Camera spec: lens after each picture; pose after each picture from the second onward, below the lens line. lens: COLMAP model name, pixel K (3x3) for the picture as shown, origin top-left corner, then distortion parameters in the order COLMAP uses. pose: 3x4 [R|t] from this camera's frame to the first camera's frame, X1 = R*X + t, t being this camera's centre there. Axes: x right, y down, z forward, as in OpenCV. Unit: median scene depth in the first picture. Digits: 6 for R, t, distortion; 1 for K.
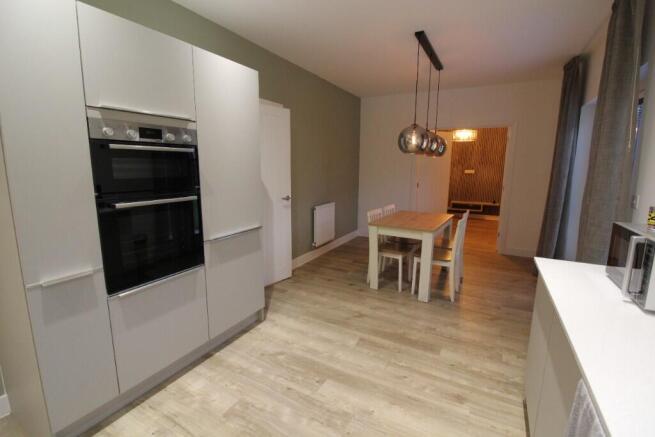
lens RADIAL K [[306.9, 0, 328.0], [0, 306.9, 216.9], [0, 0, 1]] dist [-0.001035, -0.000009]
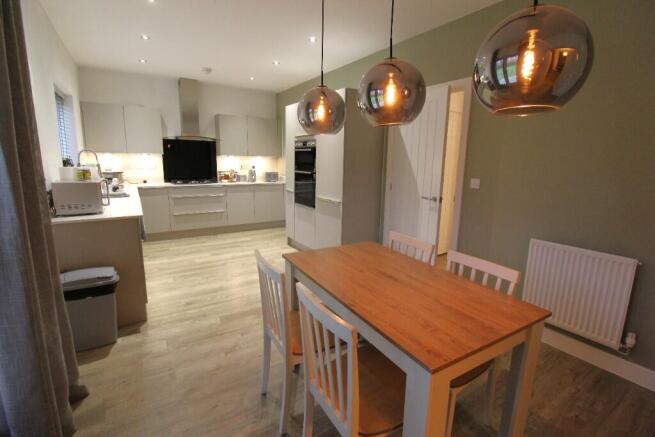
lens RADIAL K [[305.9, 0, 327.9], [0, 305.9, 217.1], [0, 0, 1]] dist [0.000413, 0.000084]
pose [[-0.493175, 0.142004, -0.858262, 1.204862], [-0.171228, 0.951442, 0.255812, -0.298934], [0.852913, 0.273118, -0.444912, 1.940539]]
